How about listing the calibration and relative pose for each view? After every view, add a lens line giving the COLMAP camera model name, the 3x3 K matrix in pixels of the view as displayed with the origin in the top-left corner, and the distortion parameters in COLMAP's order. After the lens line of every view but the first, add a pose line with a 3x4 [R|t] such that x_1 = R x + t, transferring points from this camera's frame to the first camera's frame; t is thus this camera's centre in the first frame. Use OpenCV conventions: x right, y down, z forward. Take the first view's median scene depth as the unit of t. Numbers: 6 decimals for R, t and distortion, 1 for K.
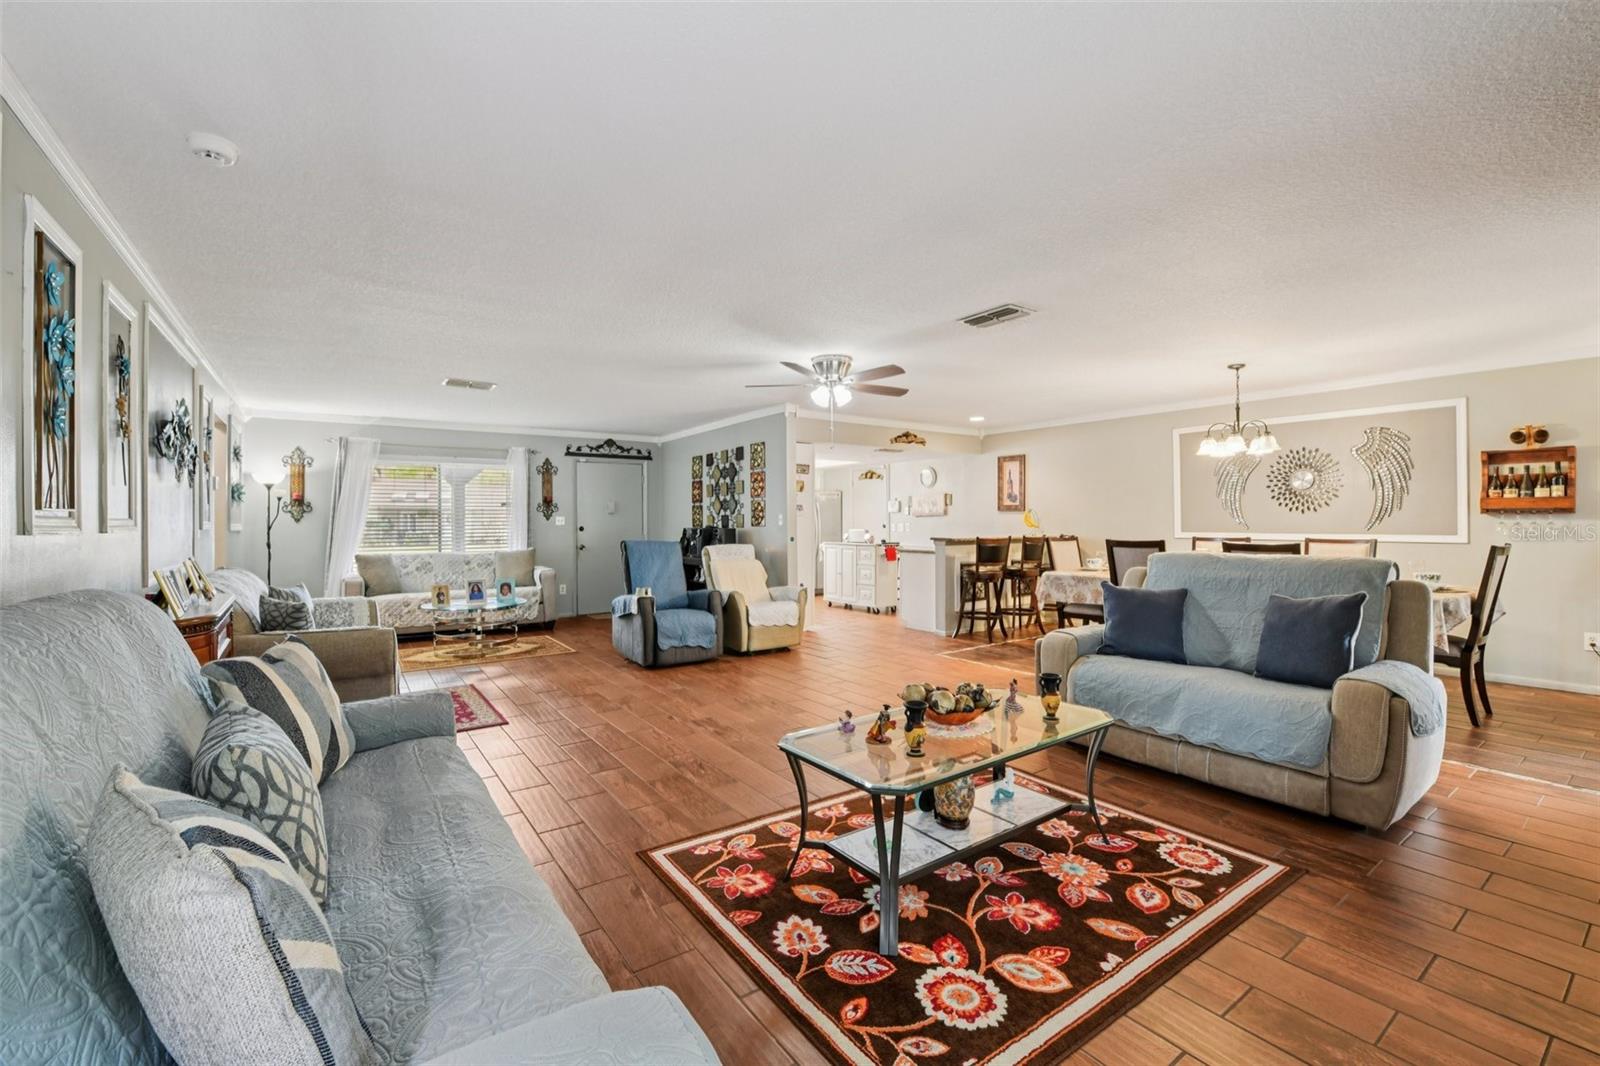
lens RADIAL K [[678.2, 0, 809.2], [0, 678.2, 529.9], [0, 0, 1]] dist [-0.033798, -0.000126]
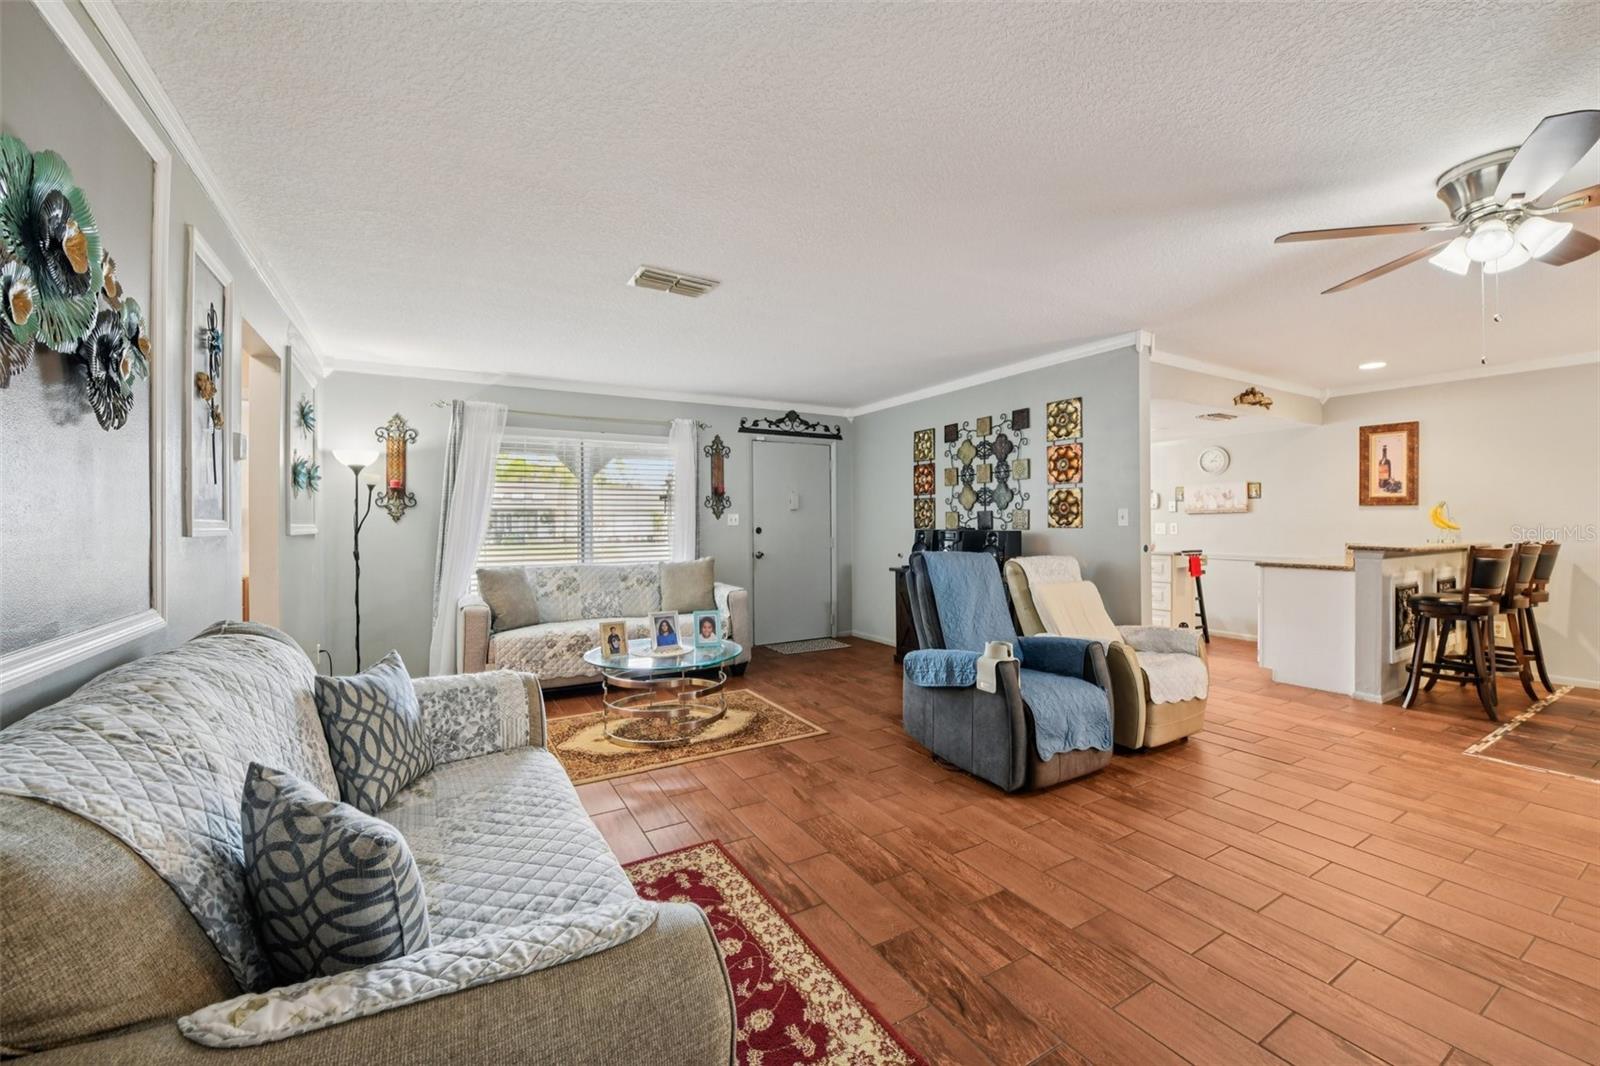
lens RADIAL K [[644.3, 0, 800.0], [0, 644.3, 533.0], [0, 0, 1]] dist [-0.031867, -0.000679]
pose [[0.994899, 0.001475, -0.100865, -0.261337], [-0.000907, 0.999983, 0.005676, -0.003348], [0.100872, -0.005555, 0.994884, 0.351769]]
